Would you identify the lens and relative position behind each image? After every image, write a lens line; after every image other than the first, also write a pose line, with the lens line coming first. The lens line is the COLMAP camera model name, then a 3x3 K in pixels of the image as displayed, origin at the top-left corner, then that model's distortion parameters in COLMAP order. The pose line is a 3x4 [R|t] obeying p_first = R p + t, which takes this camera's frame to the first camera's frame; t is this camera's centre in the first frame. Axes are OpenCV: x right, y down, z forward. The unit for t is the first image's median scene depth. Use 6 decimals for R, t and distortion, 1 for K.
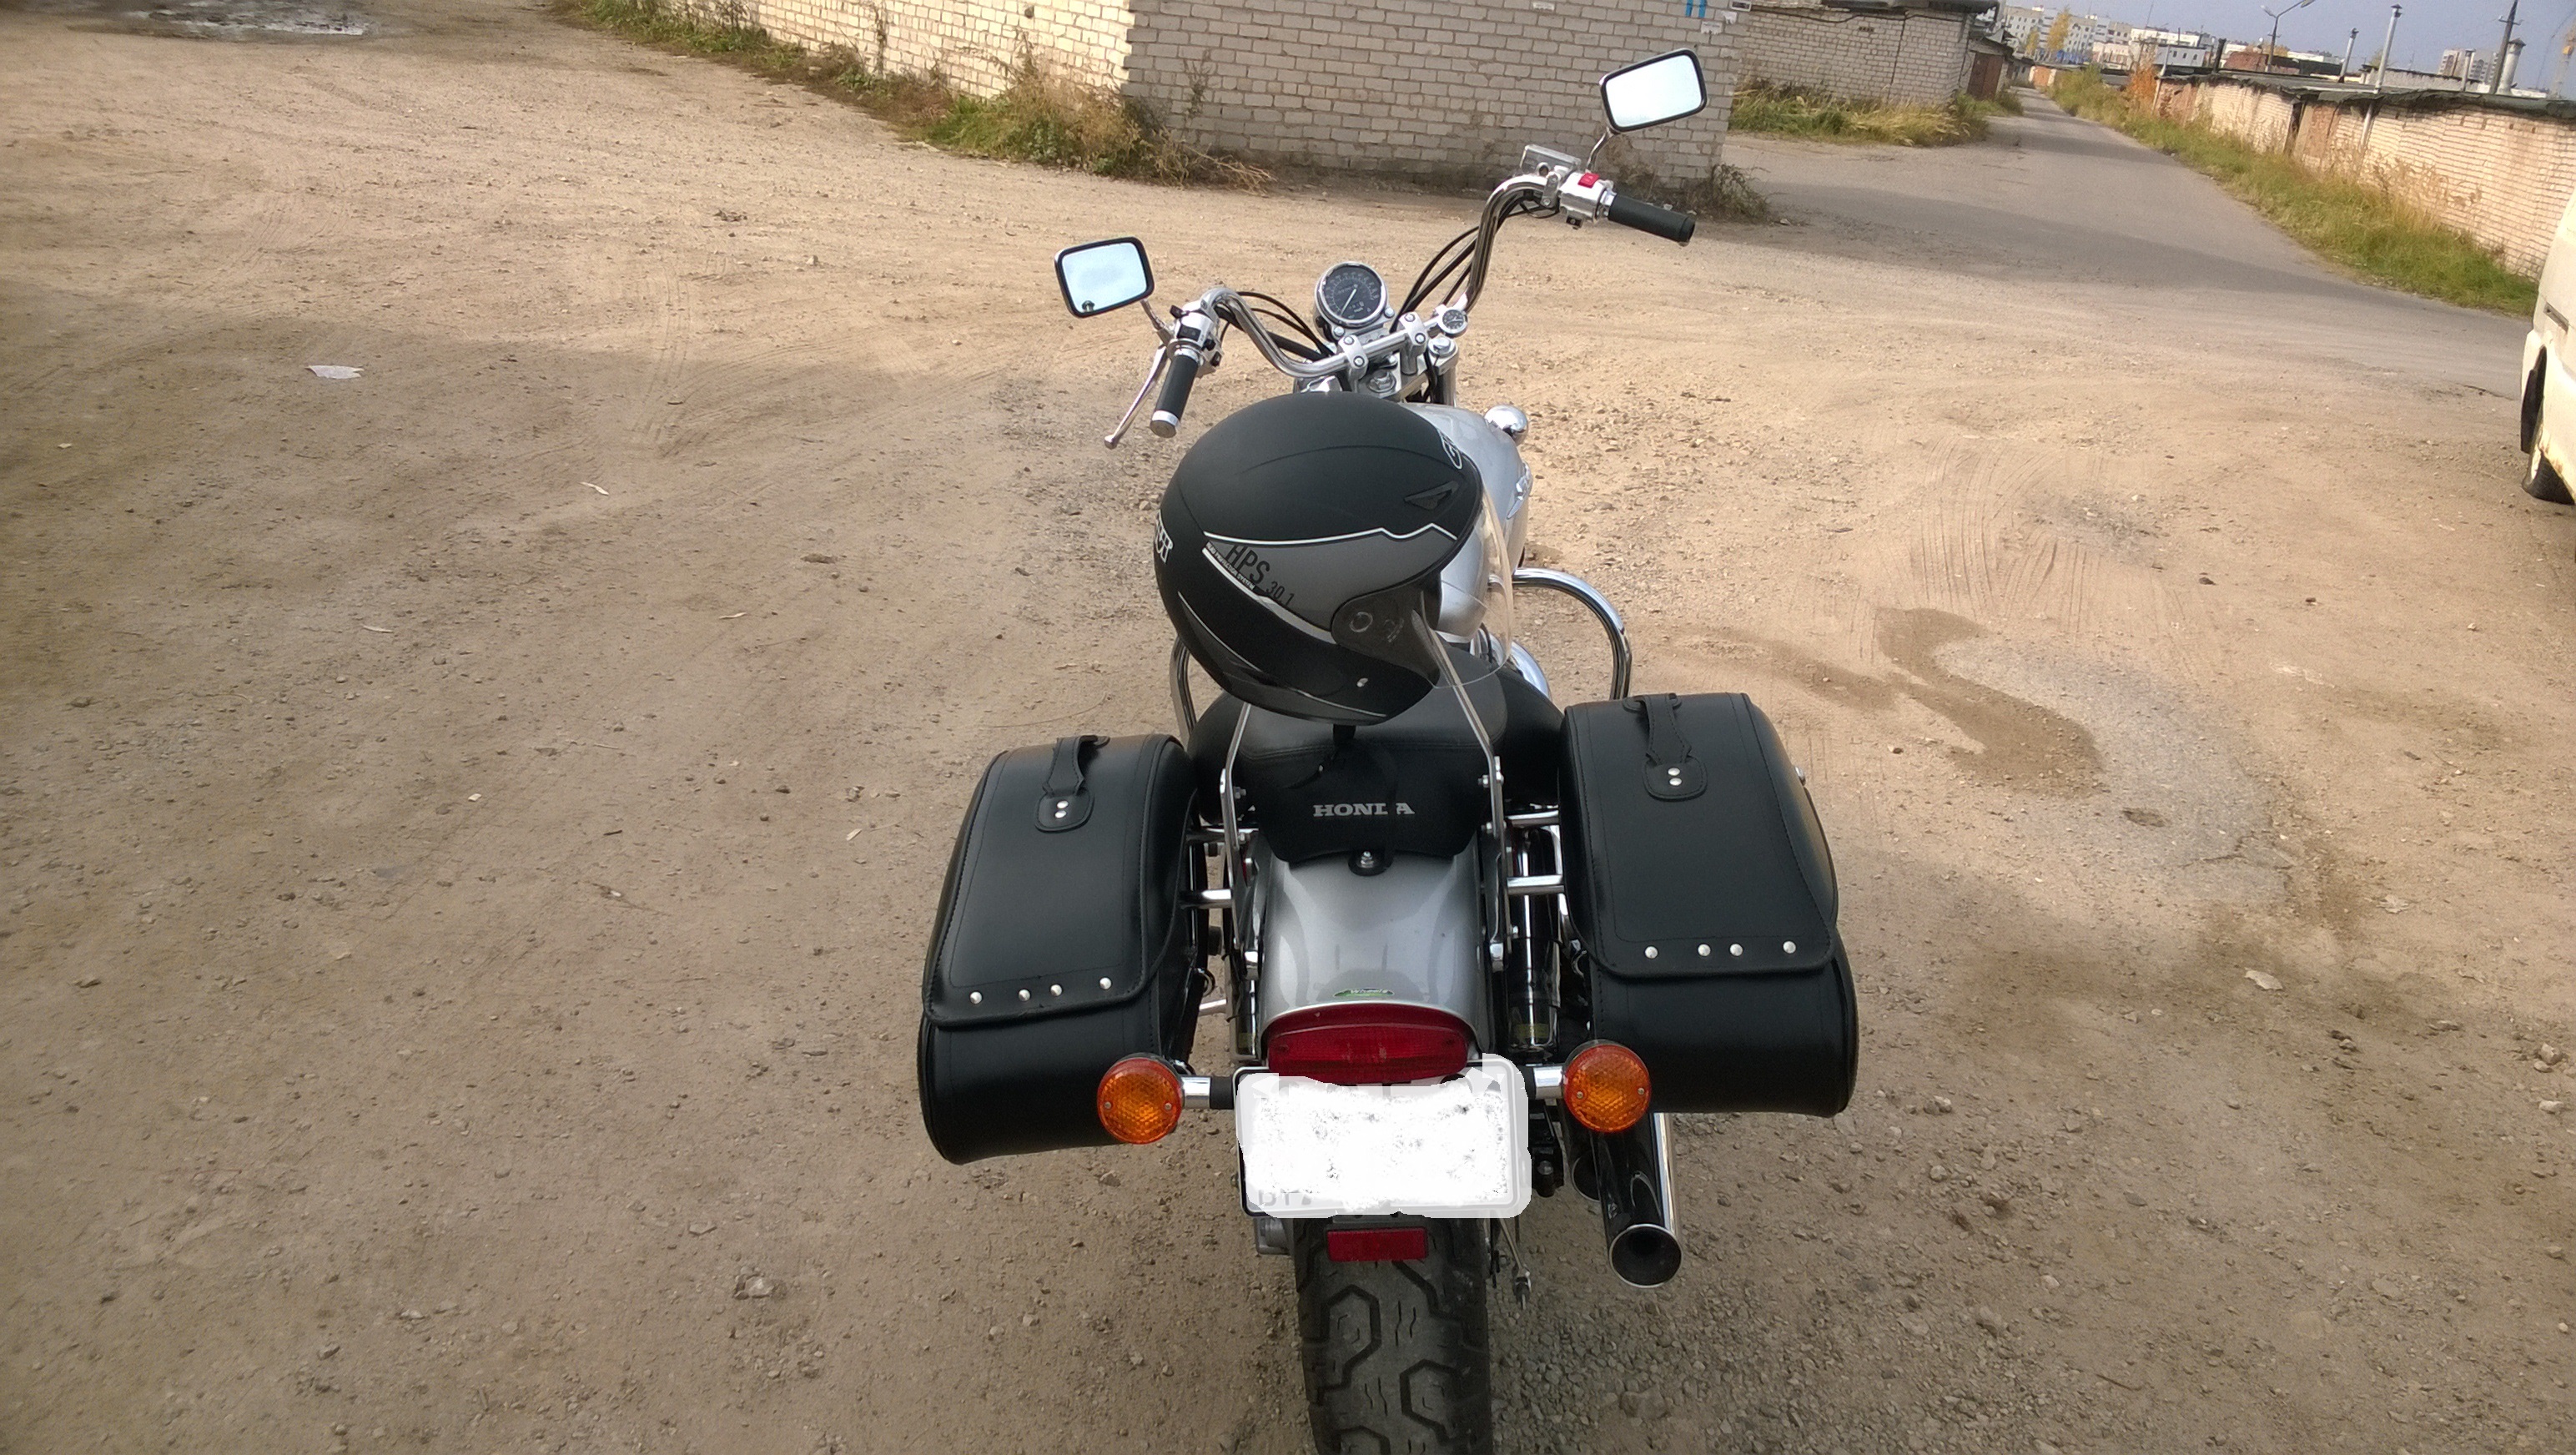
lens RADIAL K [[2001.4, 0, 1264.4], [0, 2001.4, 721.2], [0, 0, 1]] dist [0.060892, -0.171153]
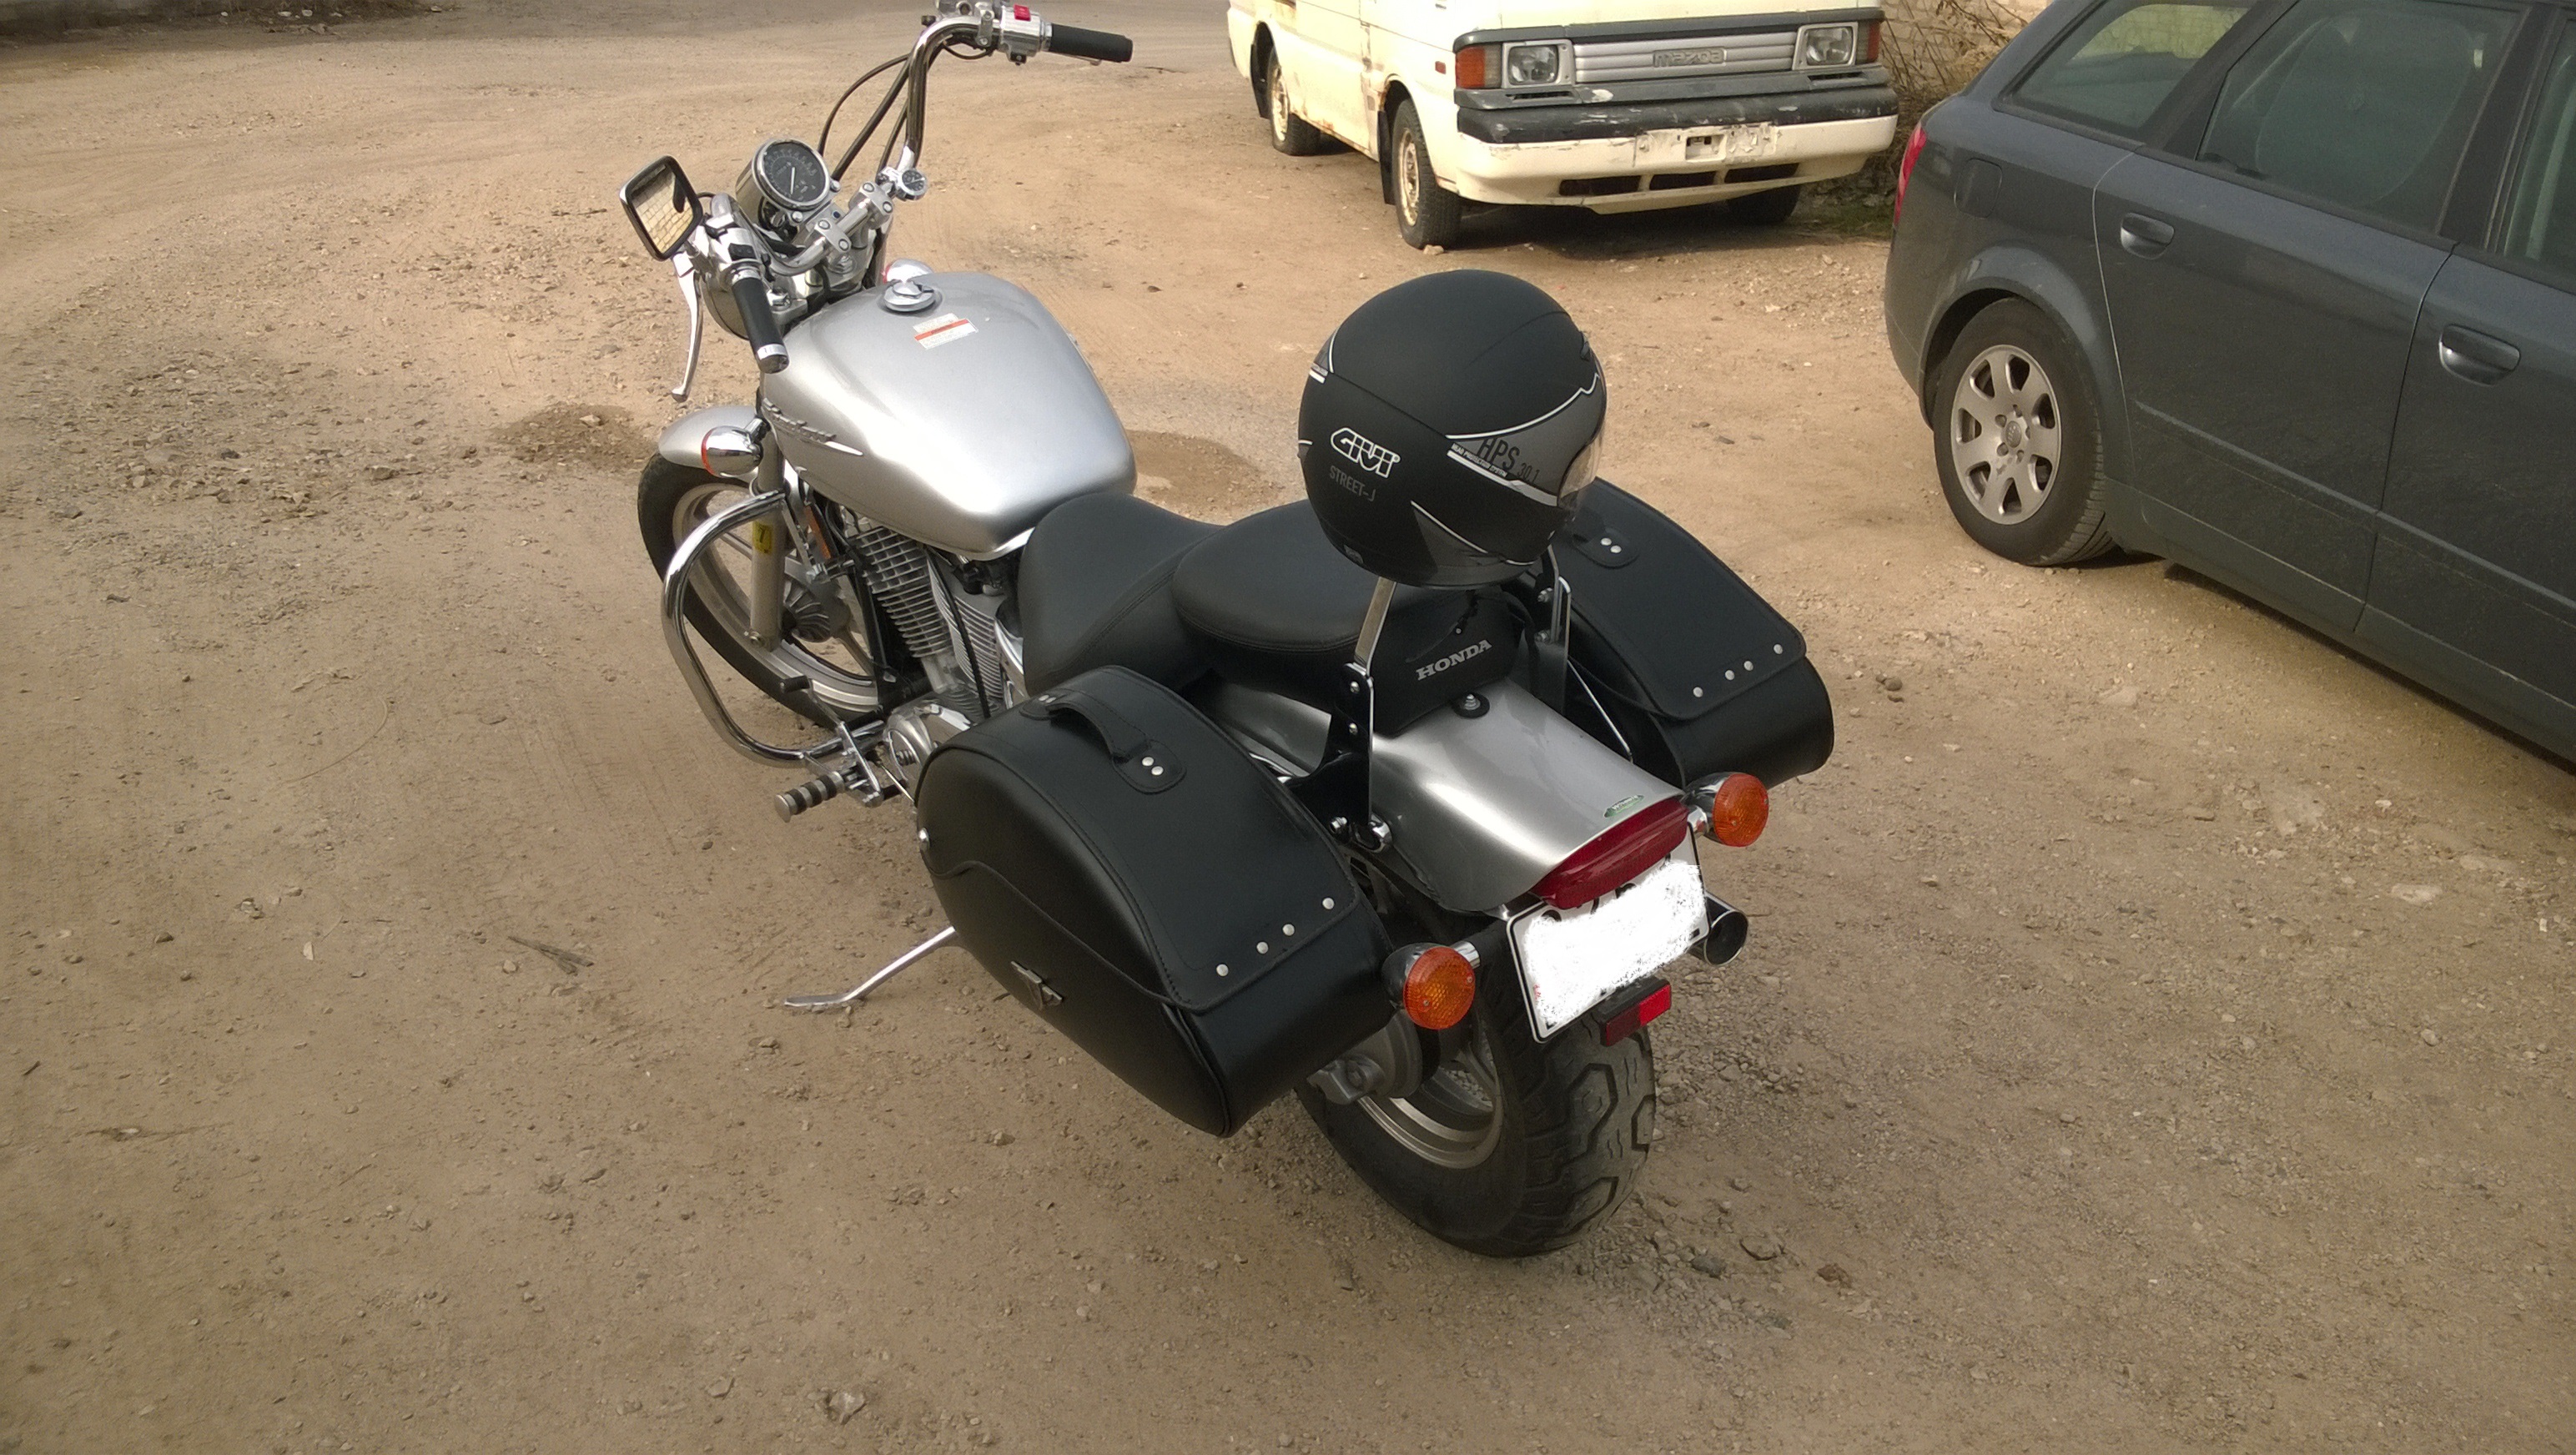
lens RADIAL K [[2017.7, 0, 1288.0], [0, 2017.7, 727.5], [0, 0, 1]] dist [0.050168, -0.125724]
pose [[0.755329, -0.340223, 0.560112, -0.236507], [0.273326, 0.940345, 0.202594, -0.061031], [-0.595626, 0.000068, 0.803262, 0.073417]]
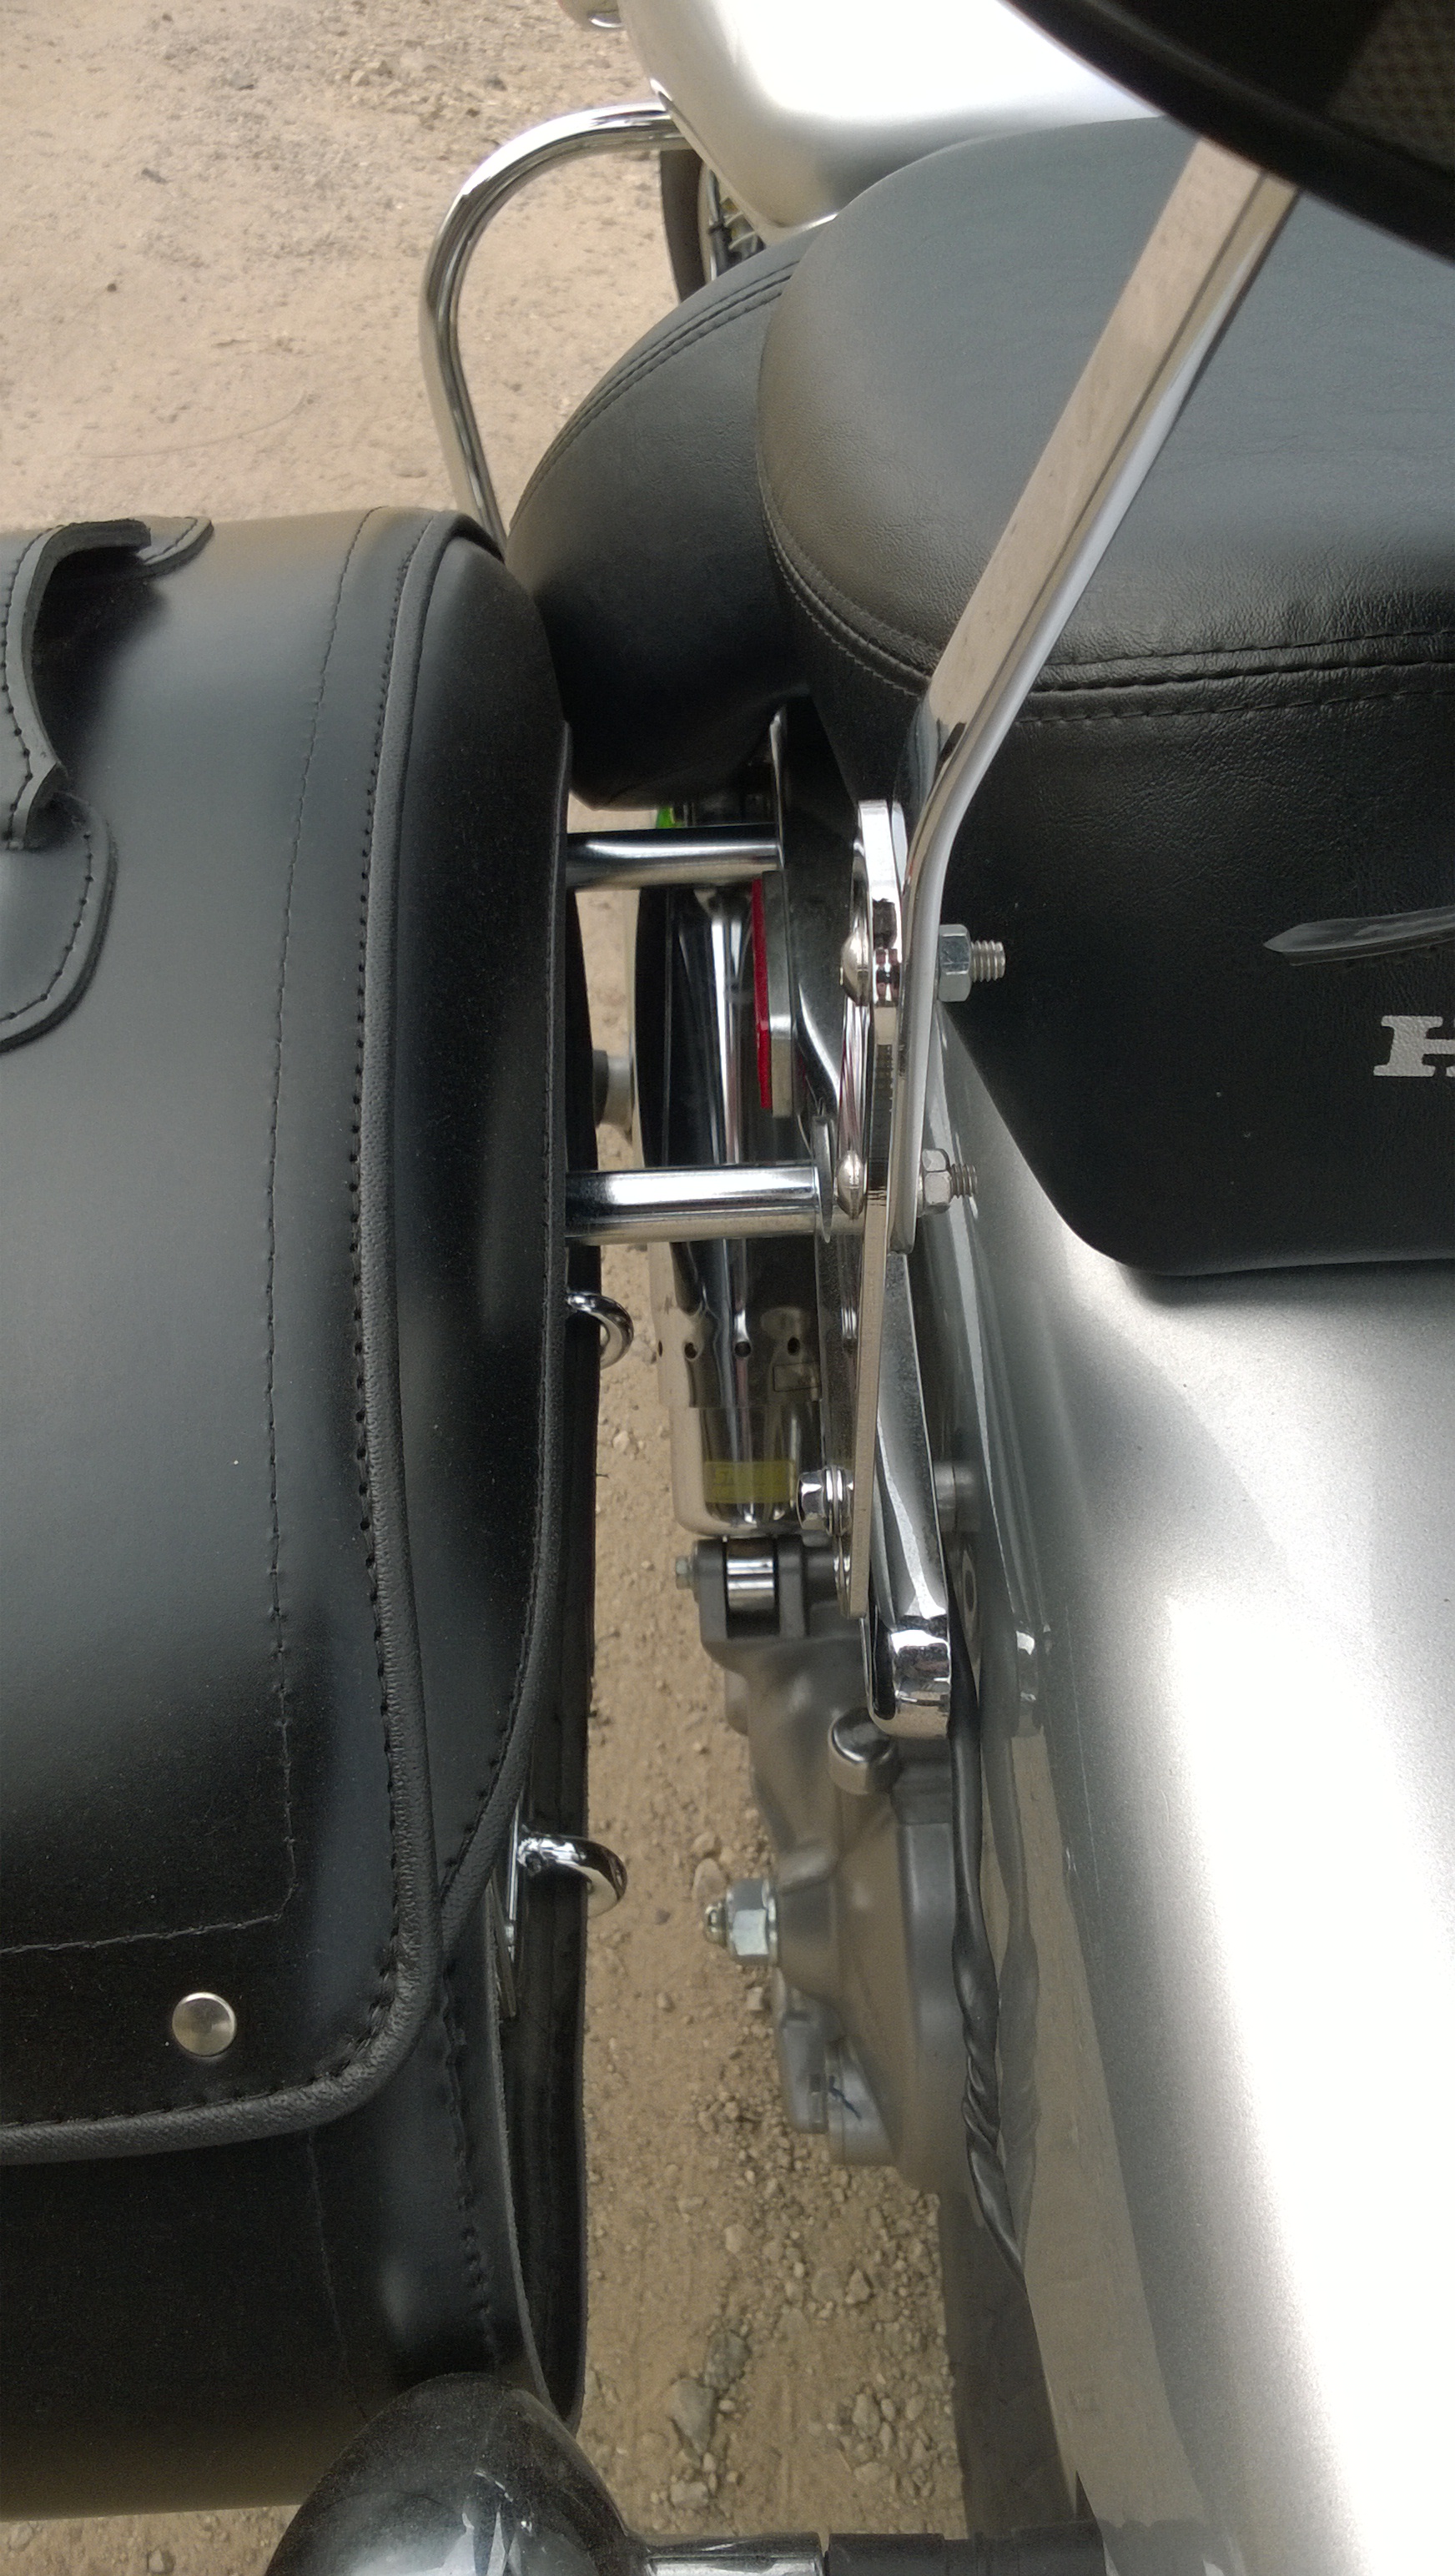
lens RADIAL K [[2001.4, 0, 727.5], [0, 2001.4, 1288.0], [0, 0, 1]] dist [0.060892, -0.171153]
pose [[0.995351, -0.035690, 0.089456, -0.017092], [-0.001785, 0.921812, 0.387634, -0.000592], [-0.096297, -0.385992, 0.917462, 0.317568]]
